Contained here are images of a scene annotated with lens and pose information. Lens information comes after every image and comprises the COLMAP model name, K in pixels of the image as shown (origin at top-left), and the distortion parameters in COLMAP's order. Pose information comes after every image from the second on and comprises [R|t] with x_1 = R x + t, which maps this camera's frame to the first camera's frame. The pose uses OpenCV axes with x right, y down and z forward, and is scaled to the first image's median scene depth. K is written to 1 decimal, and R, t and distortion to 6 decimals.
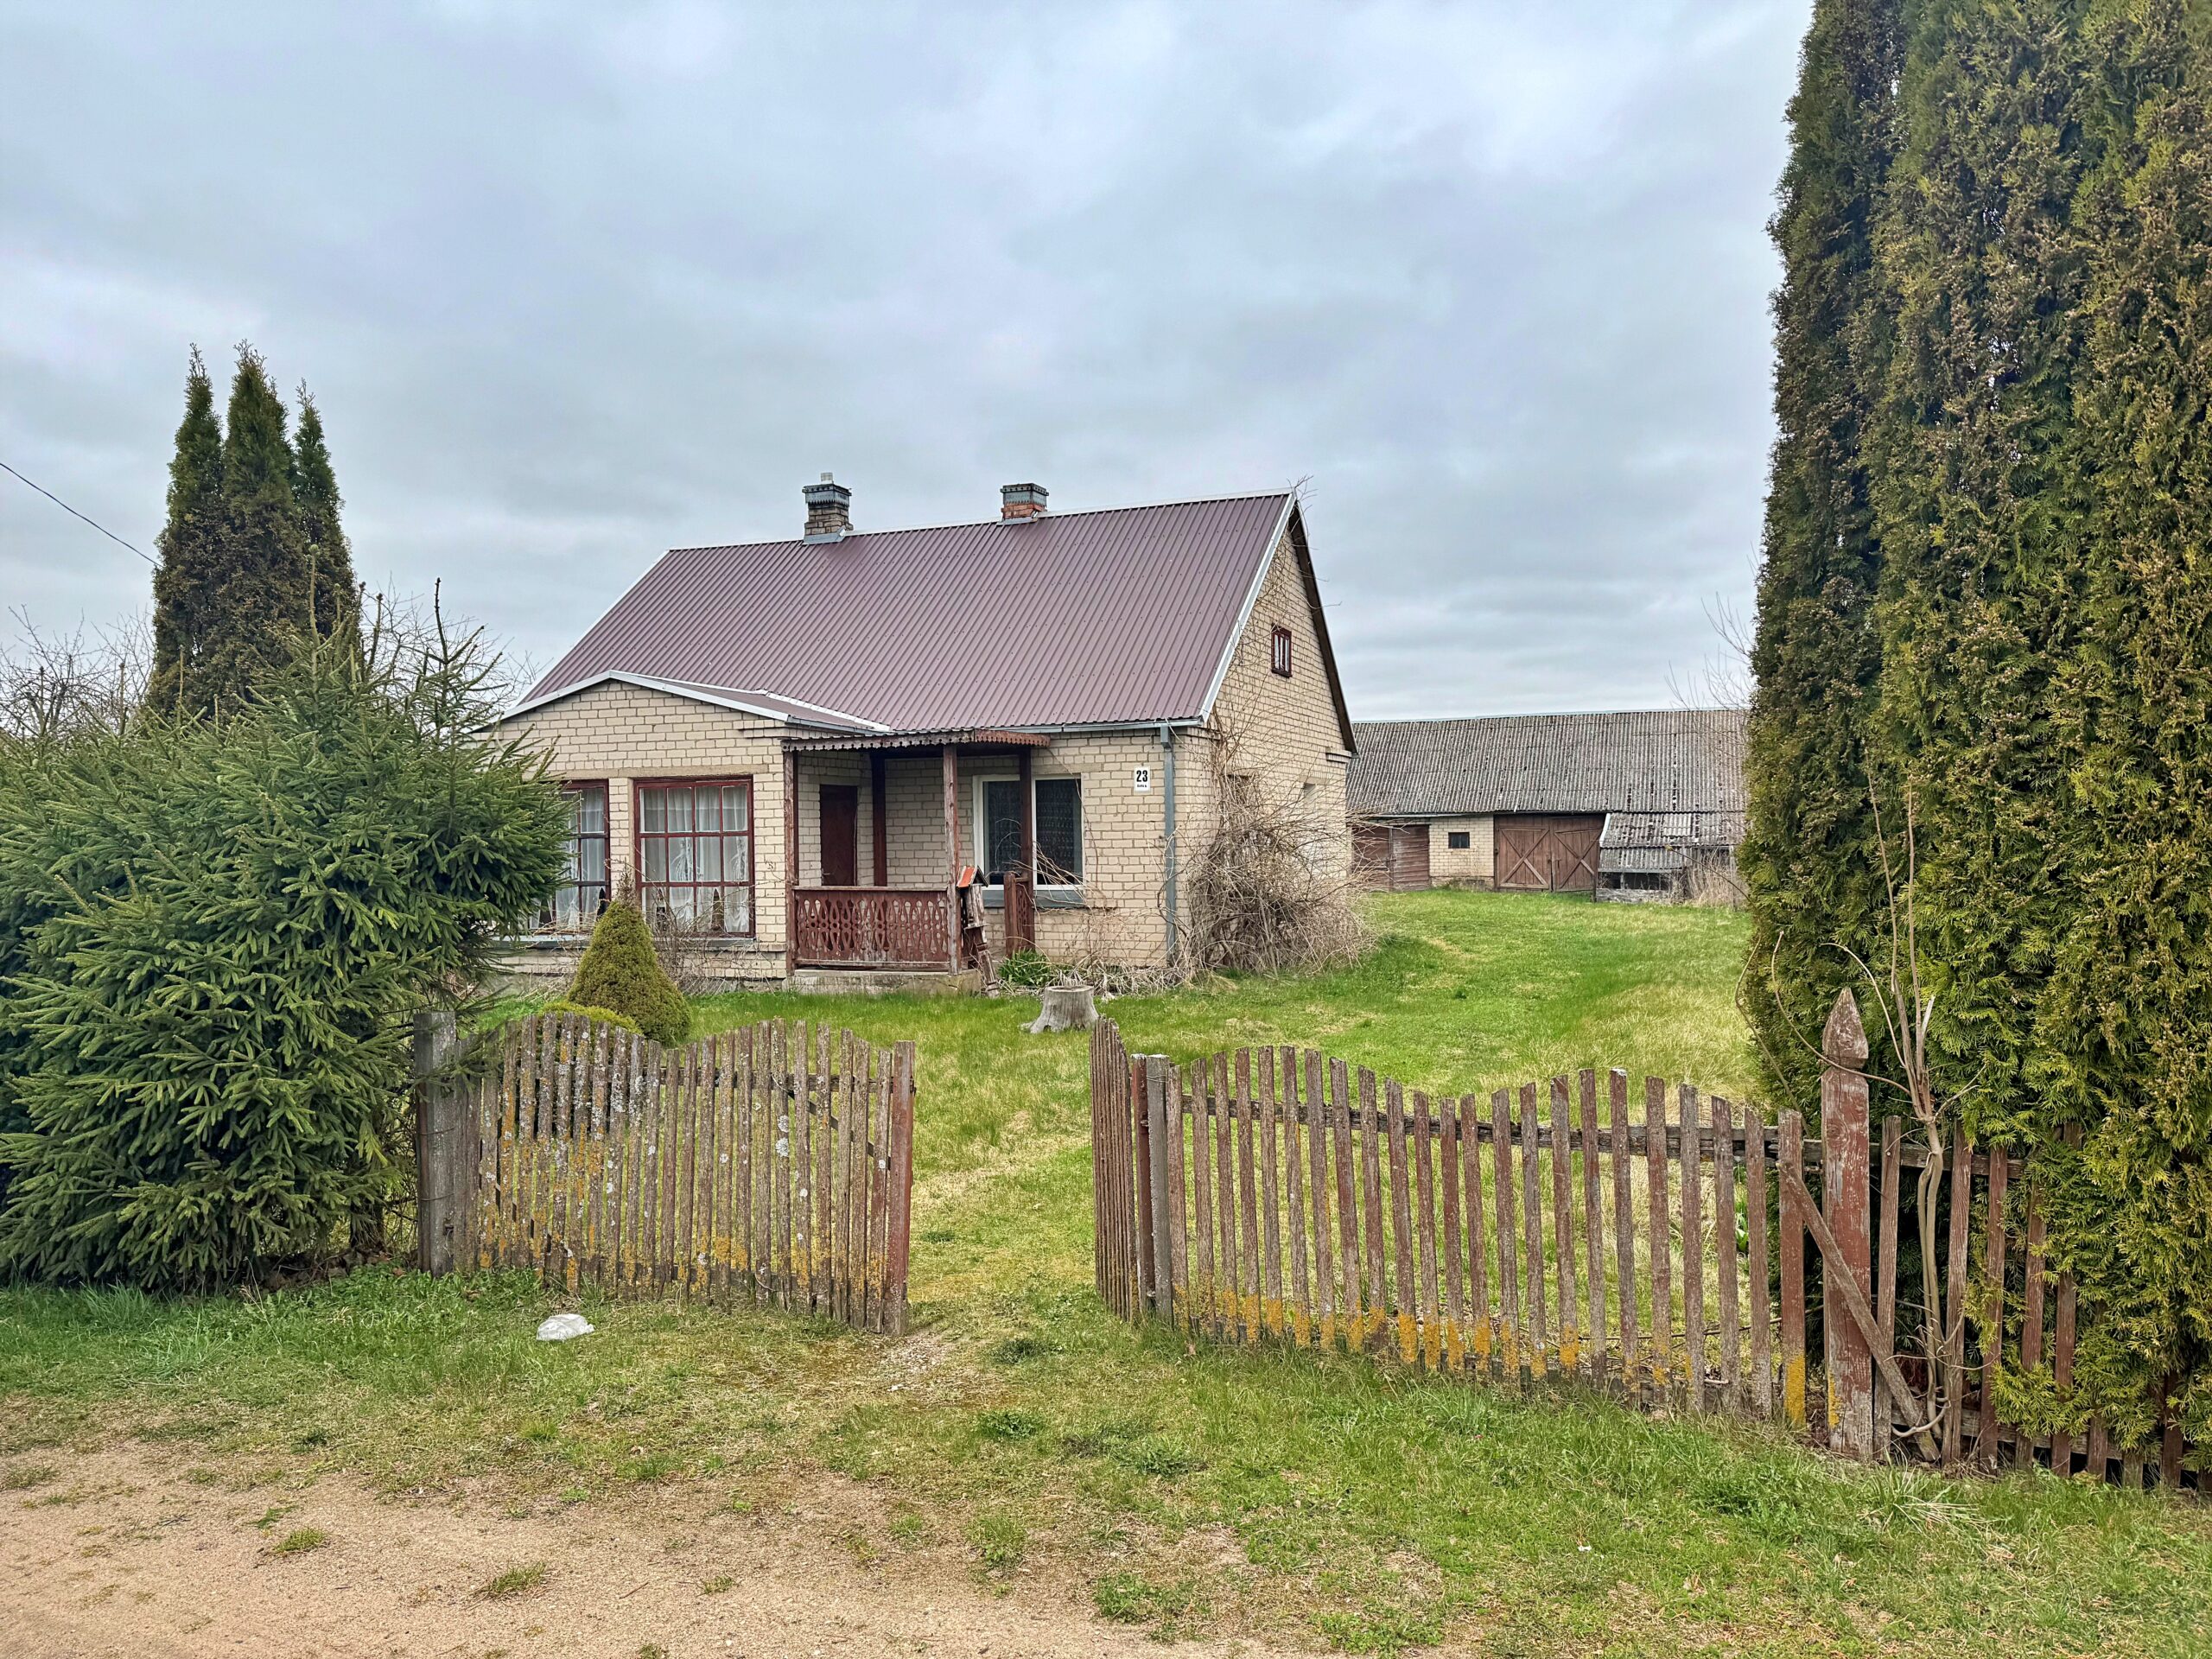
lens RADIAL K [[1490.7, 0, 1132.0], [0, 1490.7, 827.0], [0, 0, 1]] dist [0.051737, -0.054924]
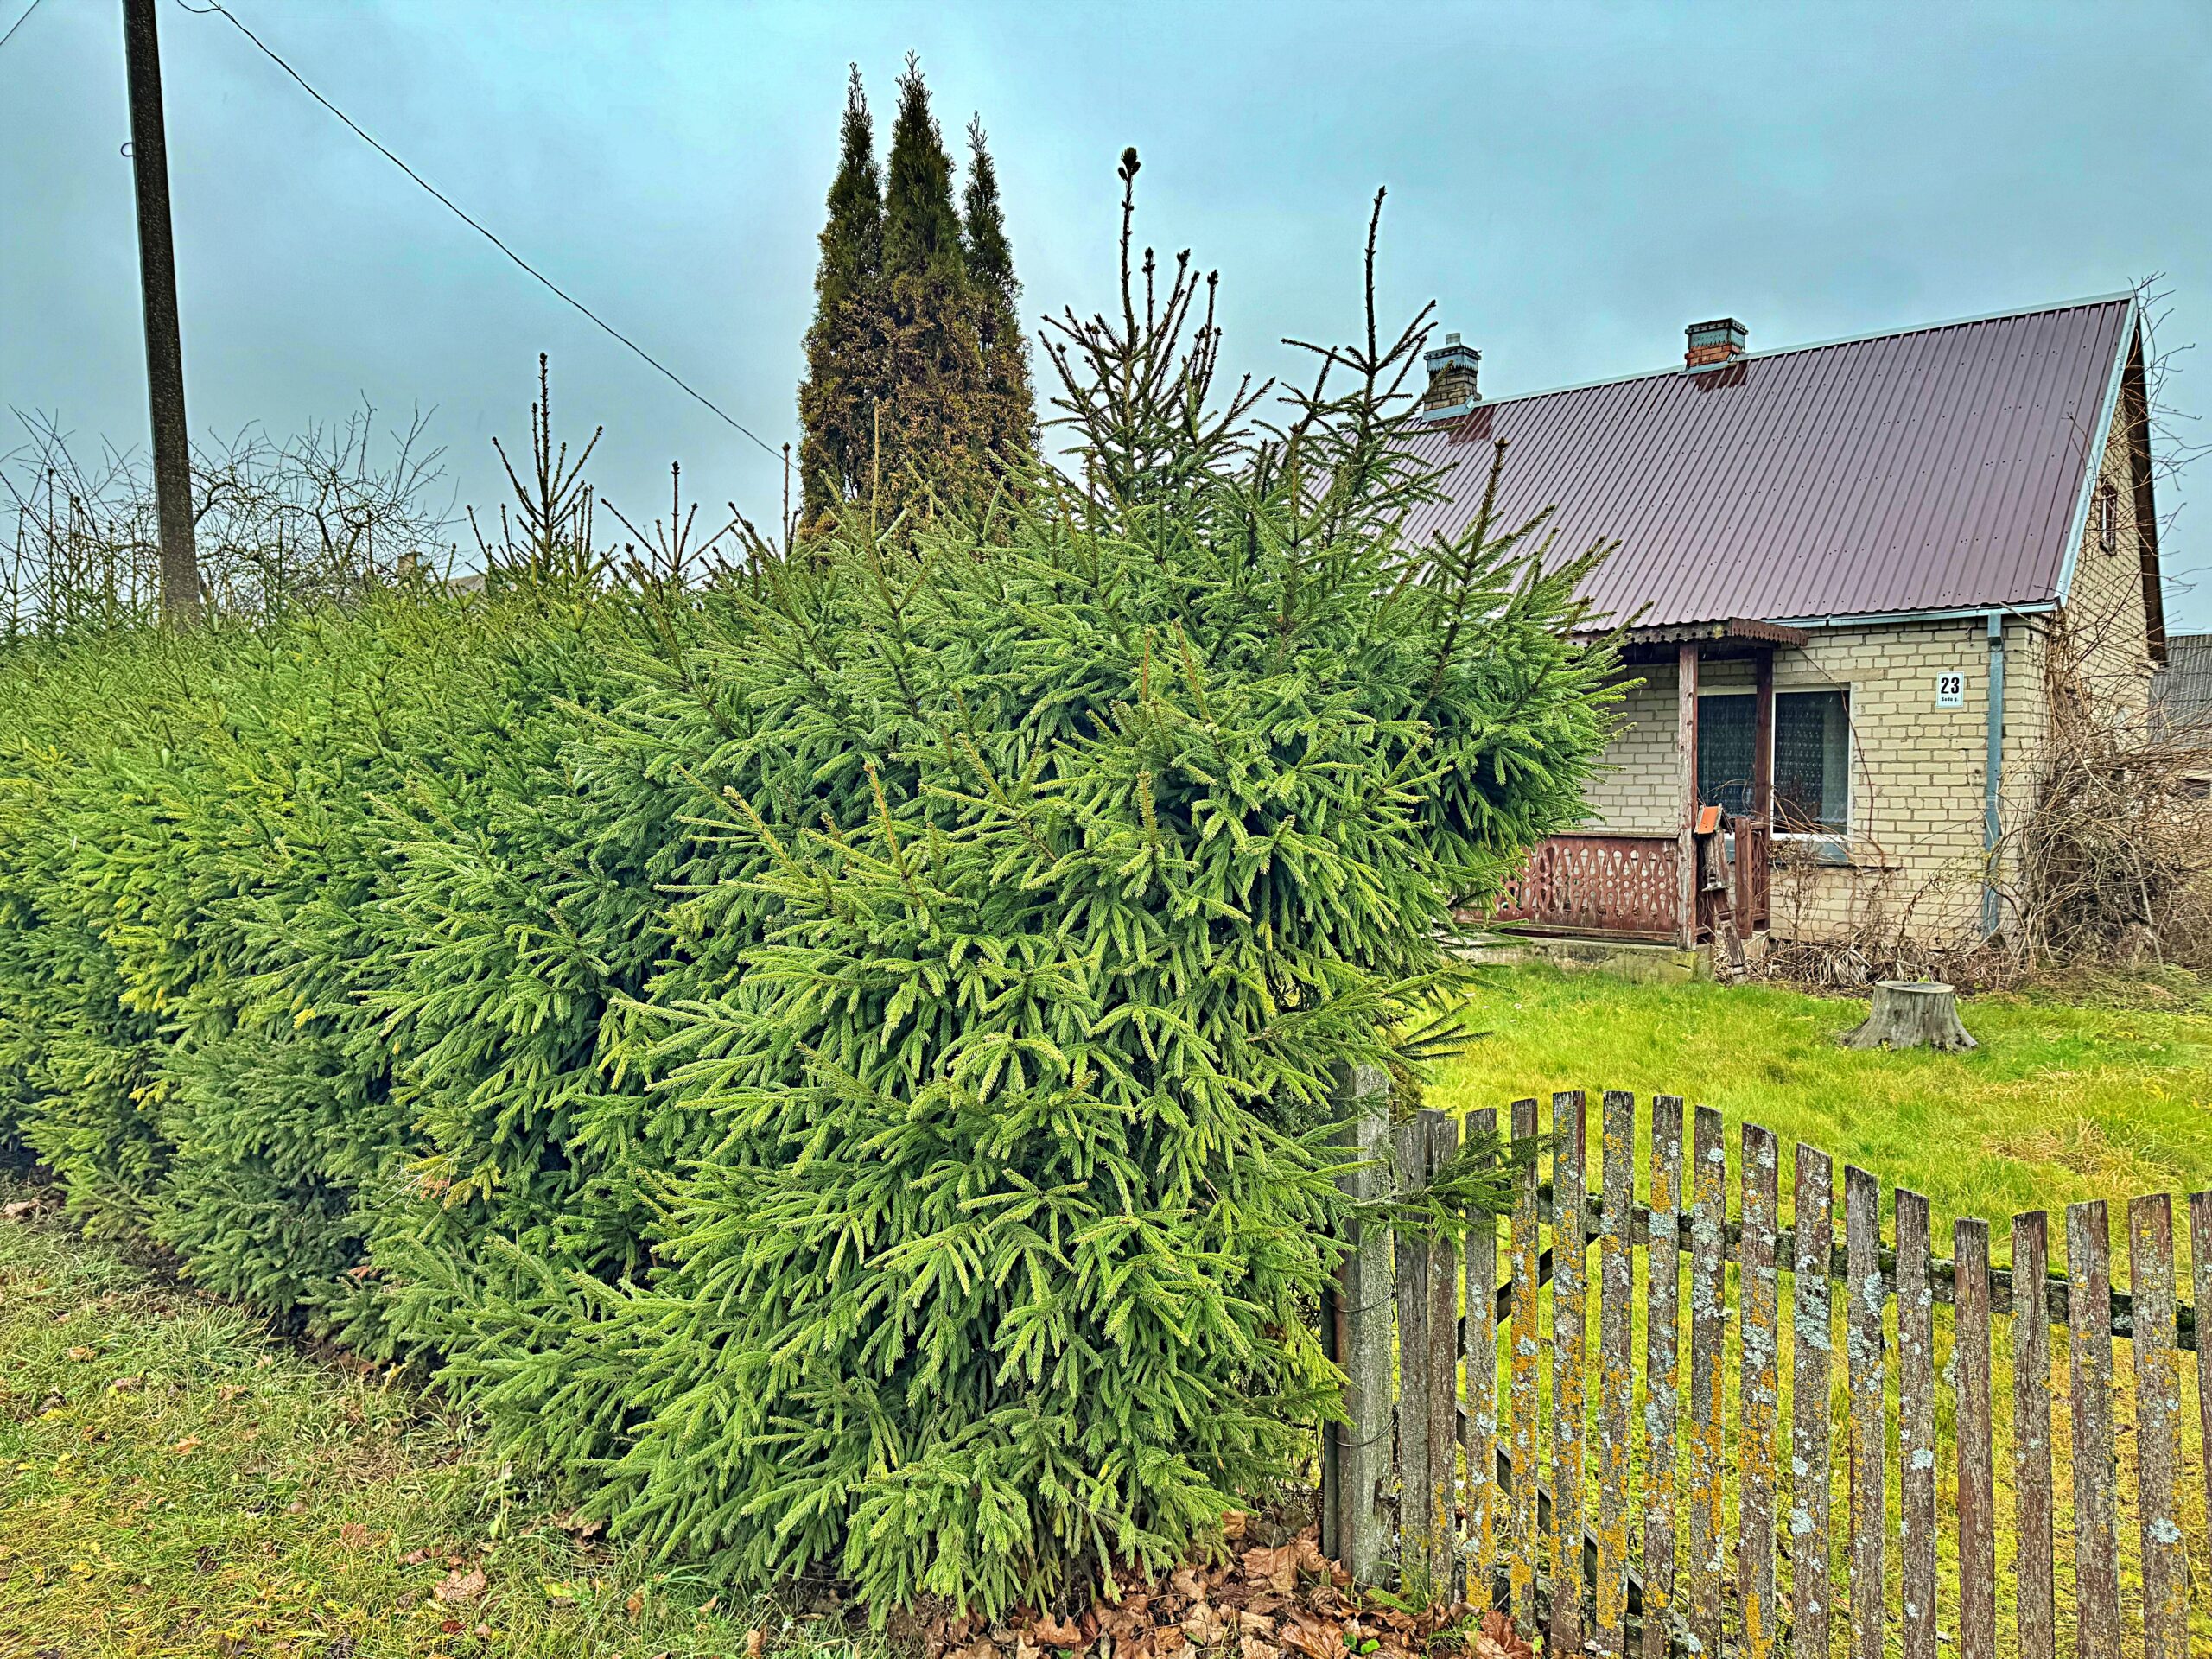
lens RADIAL K [[1515.7, 0, 1051.9], [0, 1515.7, 831.4], [0, 0, 1]] dist [-0.040522, 0.000297]
pose [[0.927711, 0.028190, -0.372234, -0.120692], [-0.012358, 0.998917, 0.044850, 0.008744], [0.373095, -0.037008, 0.927055, 0.167920]]
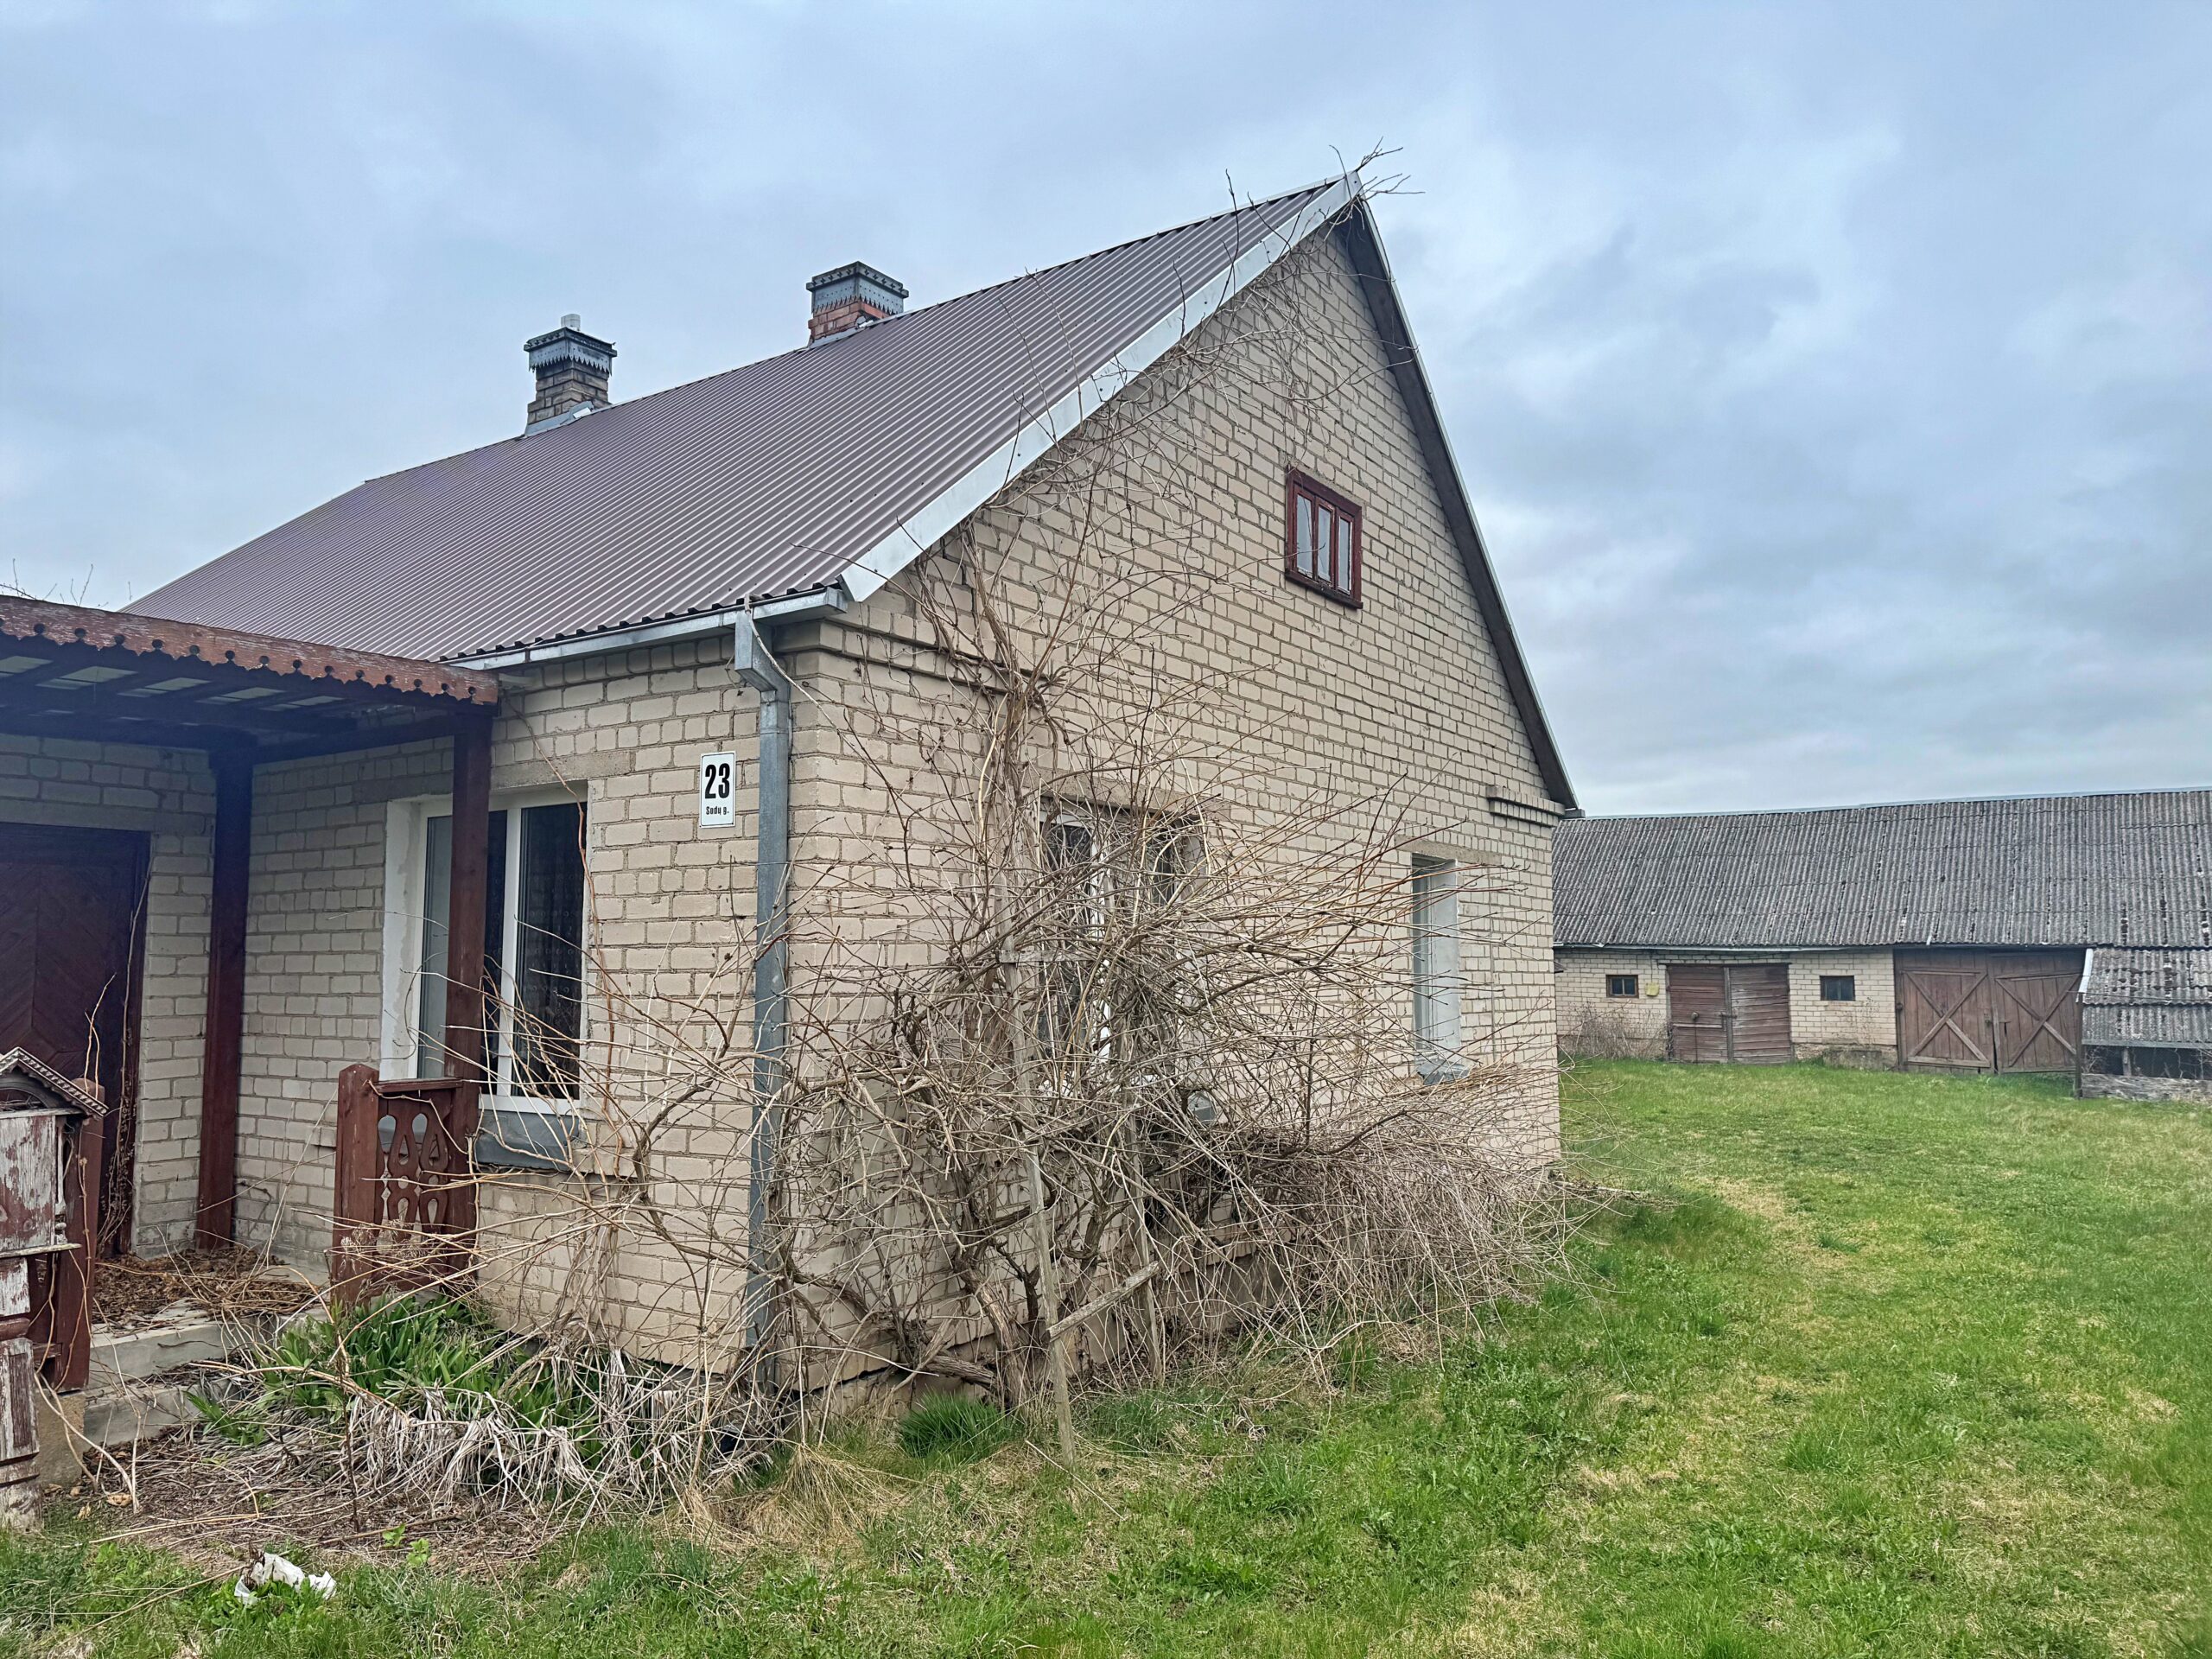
lens RADIAL K [[1530.2, 0, 1106.2], [0, 1530.2, 821.3], [0, 0, 1]] dist [0.099517, -0.189655]
pose [[0.972705, -0.010344, -0.231814, 0.167154], [-0.011368, 0.995682, -0.092128, 0.005525], [0.231766, 0.092248, 0.968388, 0.666760]]
